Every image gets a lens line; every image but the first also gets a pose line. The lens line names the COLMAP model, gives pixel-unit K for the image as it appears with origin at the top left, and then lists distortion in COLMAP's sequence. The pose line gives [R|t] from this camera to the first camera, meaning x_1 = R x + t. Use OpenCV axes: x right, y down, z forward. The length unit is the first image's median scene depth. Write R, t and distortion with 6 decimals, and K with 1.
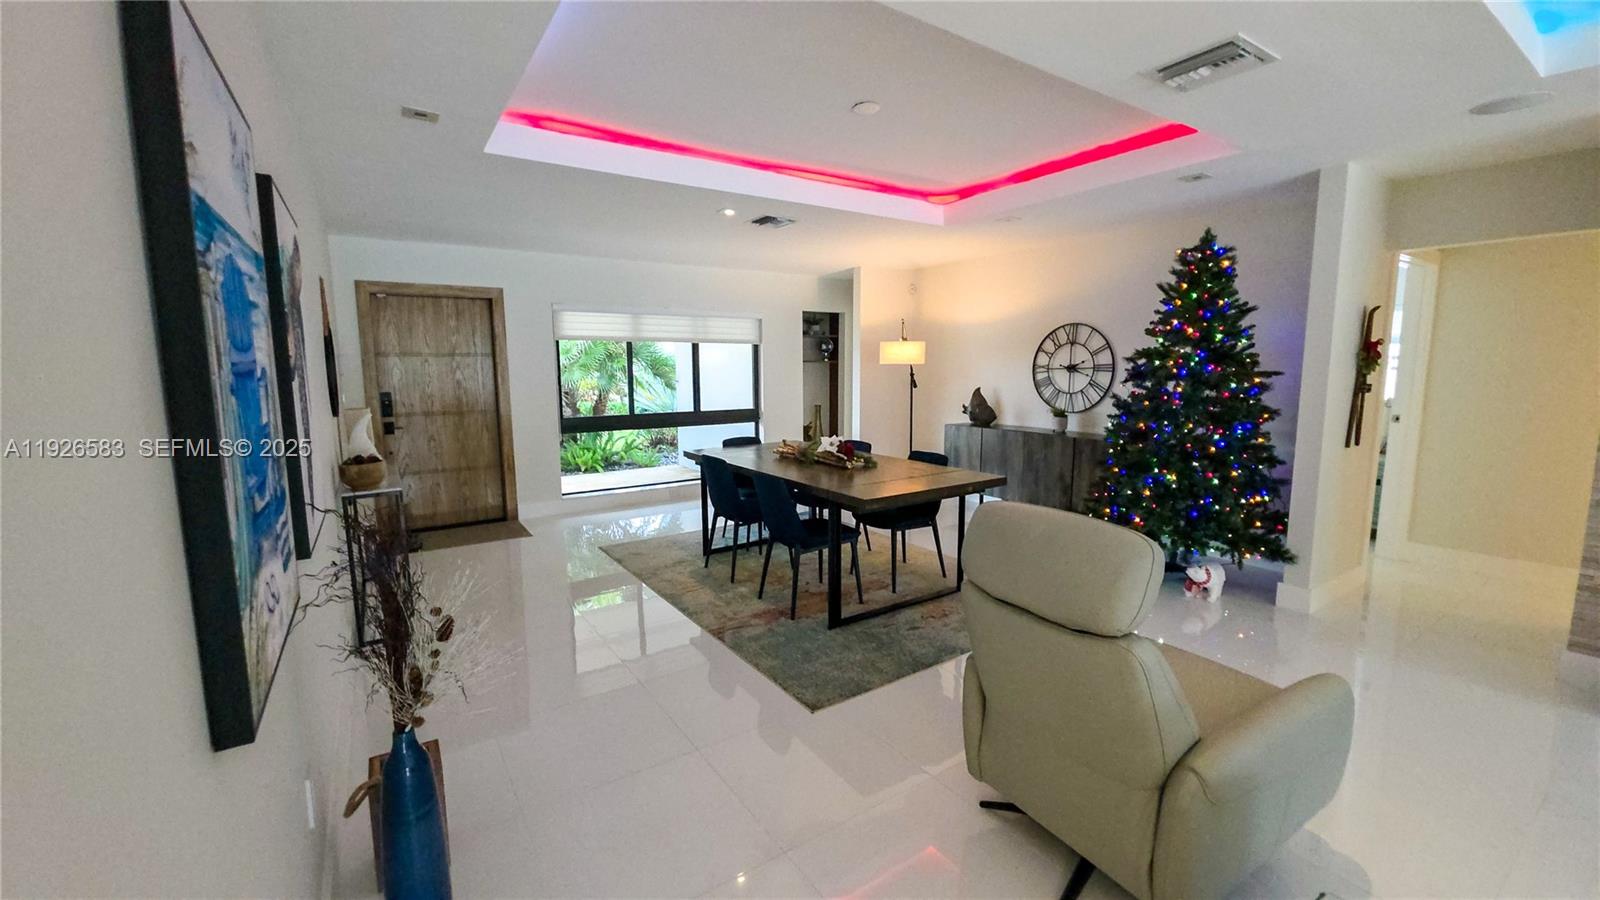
lens RADIAL K [[634.3, 0, 801.4], [0, 634.3, 447.1], [0, 0, 1]] dist [0.010493, -0.007700]
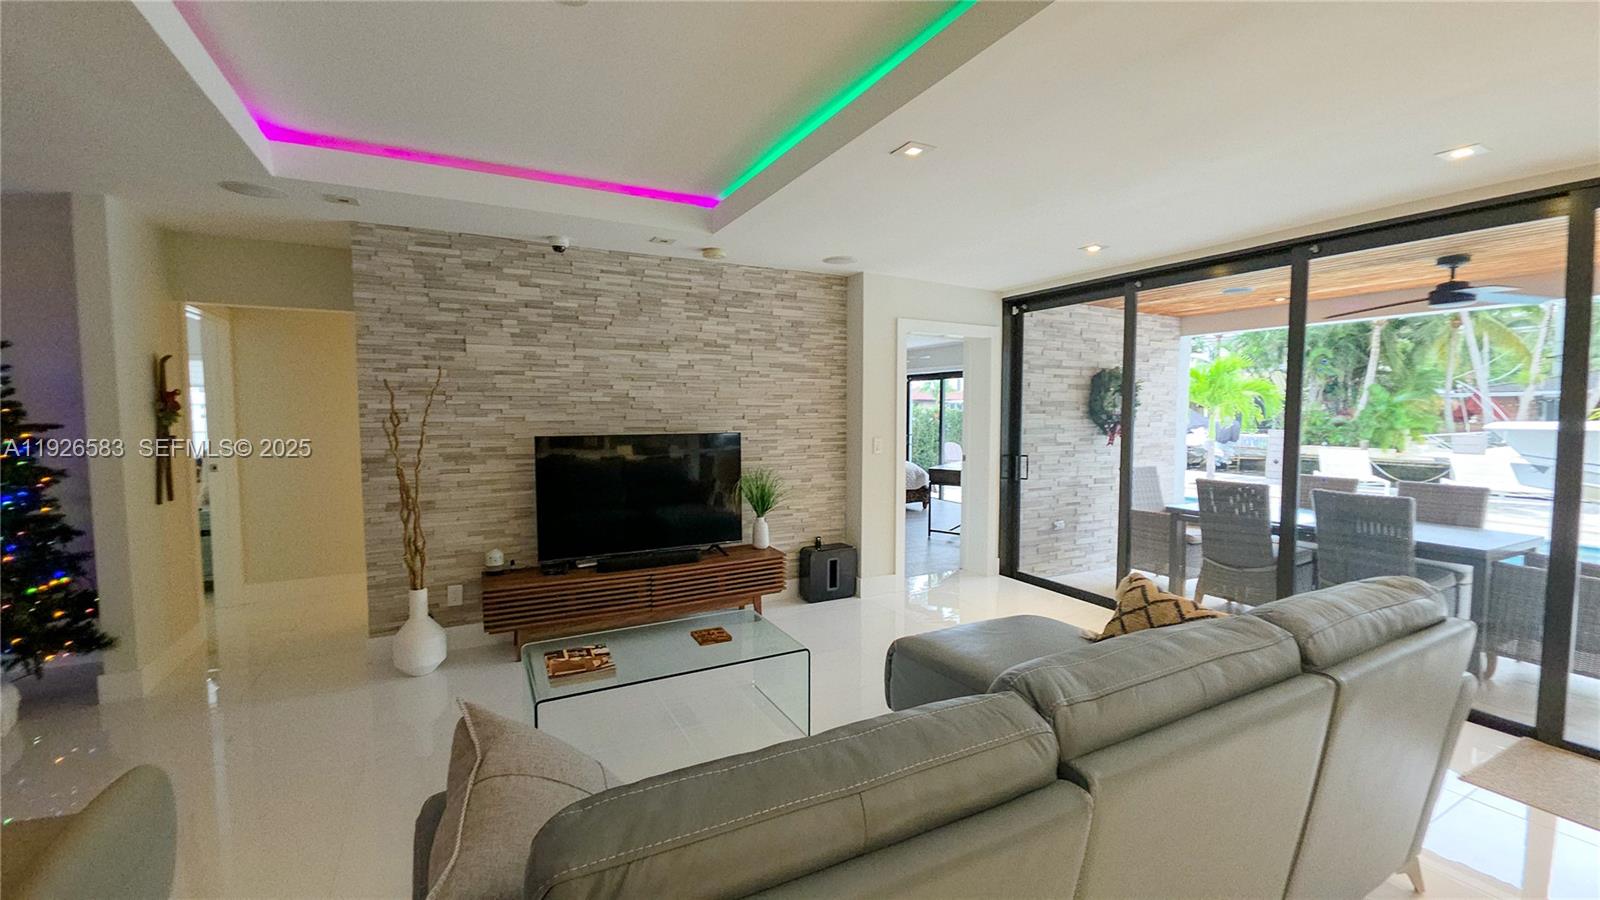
lens RADIAL K [[634.3, 0, 799.4], [0, 634.3, 446.3], [0, 0, 1]] dist [0.010493, -0.007700]
pose [[0.098036, -0.051438, 0.993853, 0.030318], [0.124192, 0.991489, 0.039065, -0.003171], [-0.987403, 0.119599, 0.103589, -0.025439]]
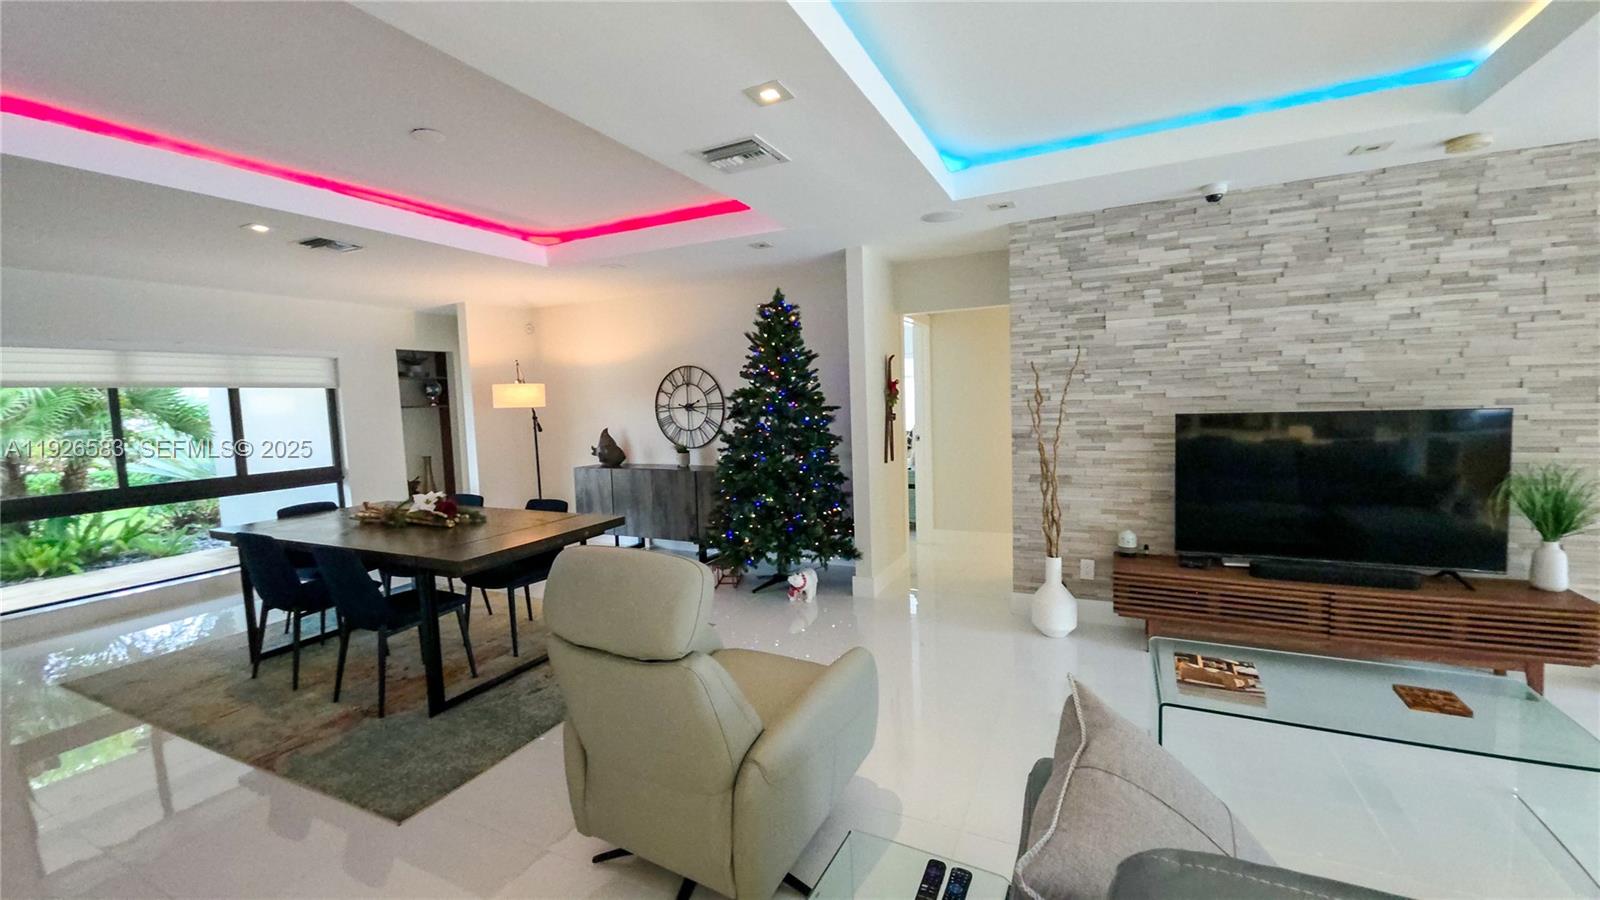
lens RADIAL K [[634.3, 0, 802.1], [0, 634.3, 445.9], [0, 0, 1]] dist [0.010493, -0.007700]
pose [[0.859497, -0.060141, 0.507591, 0.056252], [0.091959, 0.995044, -0.037816, -0.000523], [-0.502801, 0.079180, 0.860768, -0.024703]]
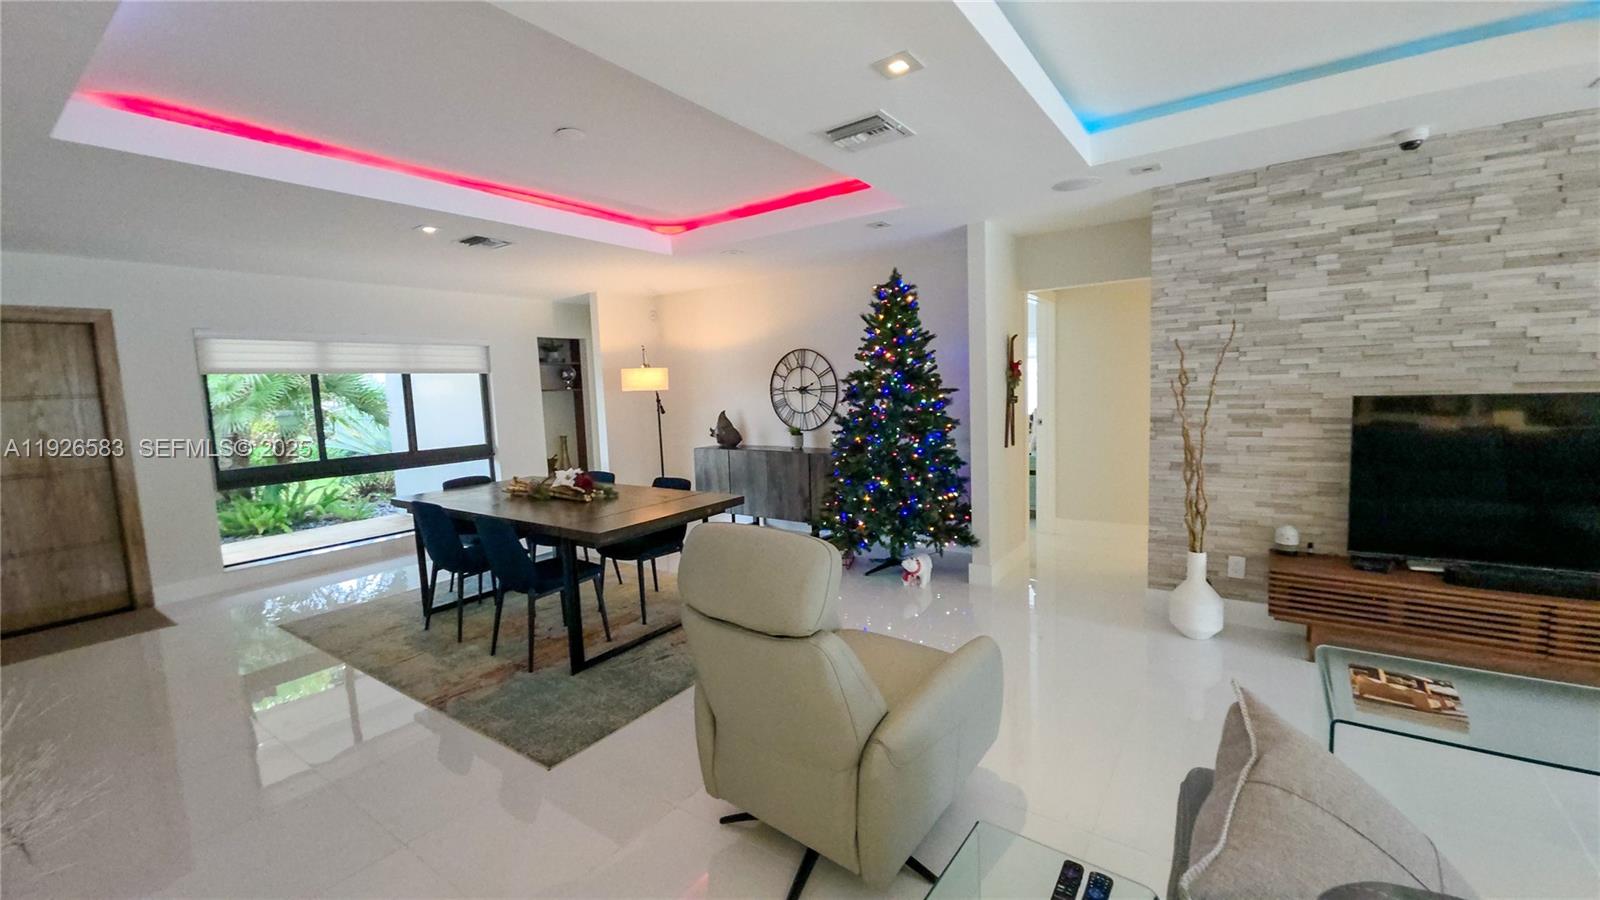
lens RADIAL K [[634.3, 0, 801.7], [0, 634.3, 446.6], [0, 0, 1]] dist [0.010493, -0.007700]
pose [[0.932798, -0.062390, 0.354959, 0.043903], [0.076069, 0.996797, -0.024699, -0.000864], [-0.352281, 0.050041, 0.934555, -0.015587]]
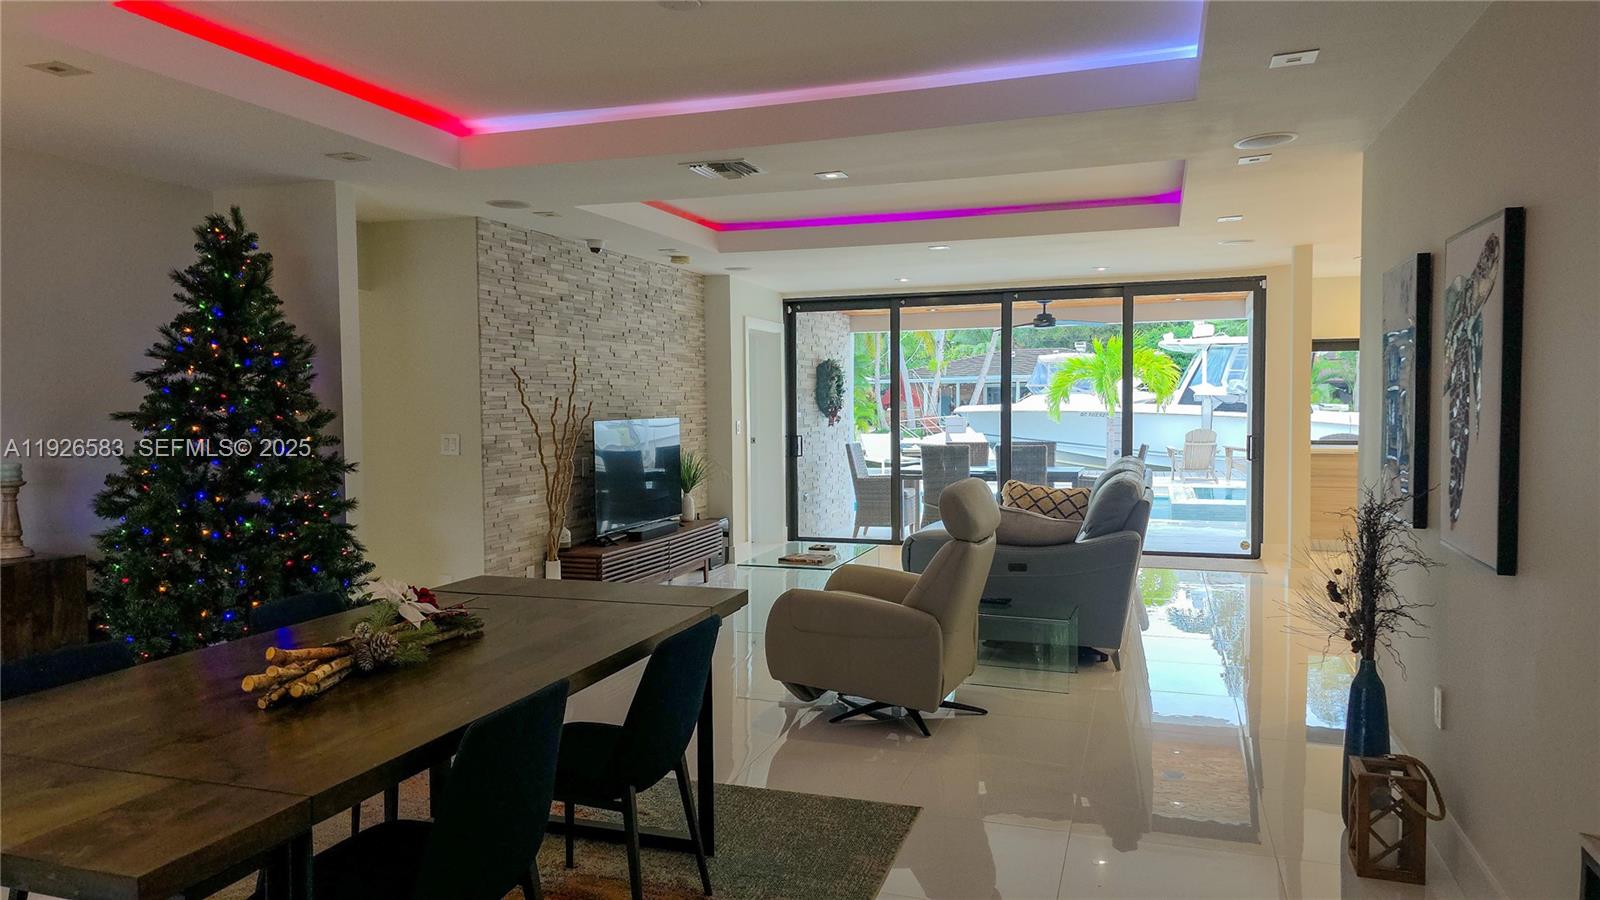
lens RADIAL K [[1062.4, 0, 794.1], [0, 1062.4, 452.1], [0, 0, 1]] dist [0.052366, -0.000914]
pose [[-0.614546, -0.025440, 0.788471, -0.662507], [0.115624, 0.985782, 0.121925, -0.158732], [-0.780362, 0.166094, -0.602866, 1.303602]]
